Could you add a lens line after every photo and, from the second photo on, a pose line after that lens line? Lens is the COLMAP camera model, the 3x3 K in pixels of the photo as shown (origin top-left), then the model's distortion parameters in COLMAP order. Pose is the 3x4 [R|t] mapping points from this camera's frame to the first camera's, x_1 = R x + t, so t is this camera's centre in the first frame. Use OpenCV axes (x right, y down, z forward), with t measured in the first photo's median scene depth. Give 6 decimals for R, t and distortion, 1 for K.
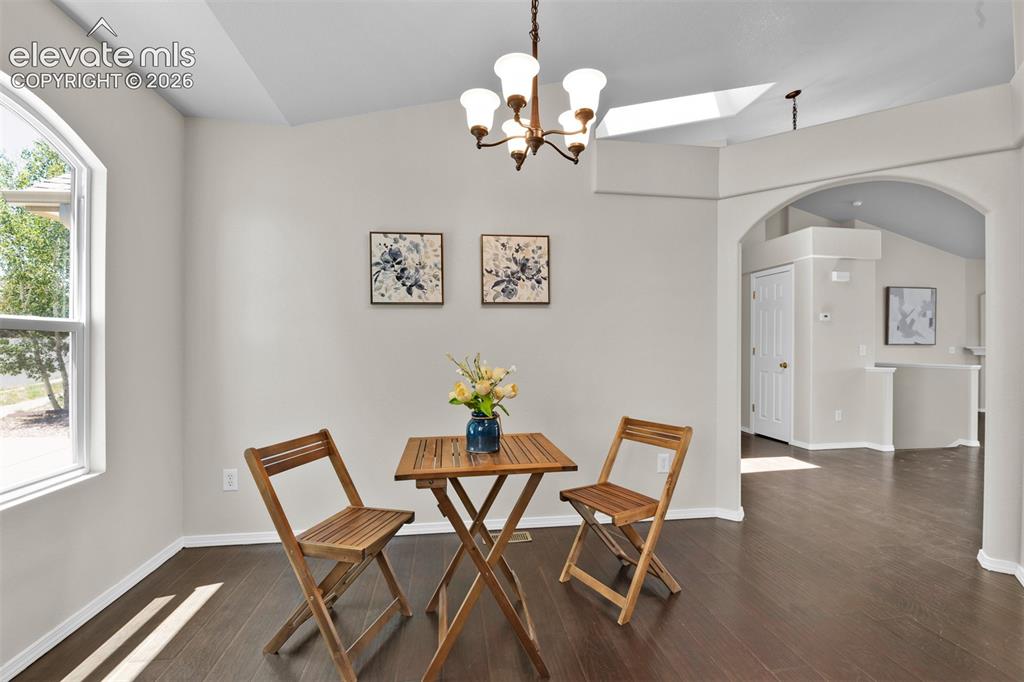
lens RADIAL K [[451.7, 0, 503.9], [0, 451.7, 353.8], [0, 0, 1]] dist [-0.014951, -0.000614]
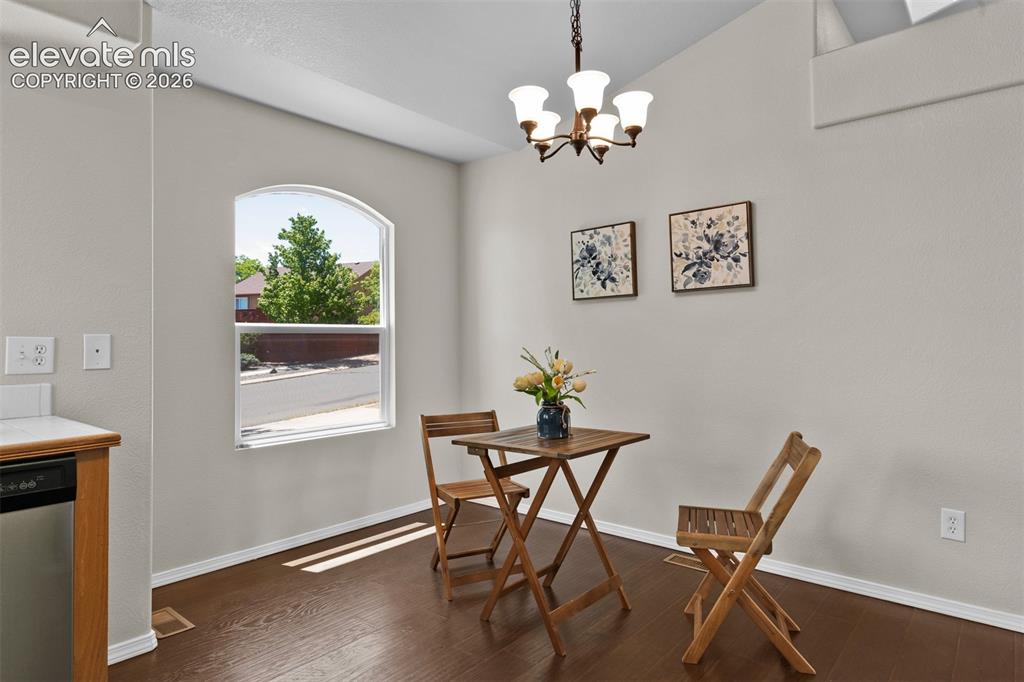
lens RADIAL K [[583.4, 0, 512.0], [0, 583.4, 341.0], [0, 0, 1]] dist [0.028901, -0.000338]
pose [[0.659691, -0.007332, -0.751502, 0.621000], [-0.001724, 0.999935, -0.011269, -0.000489], [0.751535, 0.008729, 0.659635, 0.000627]]
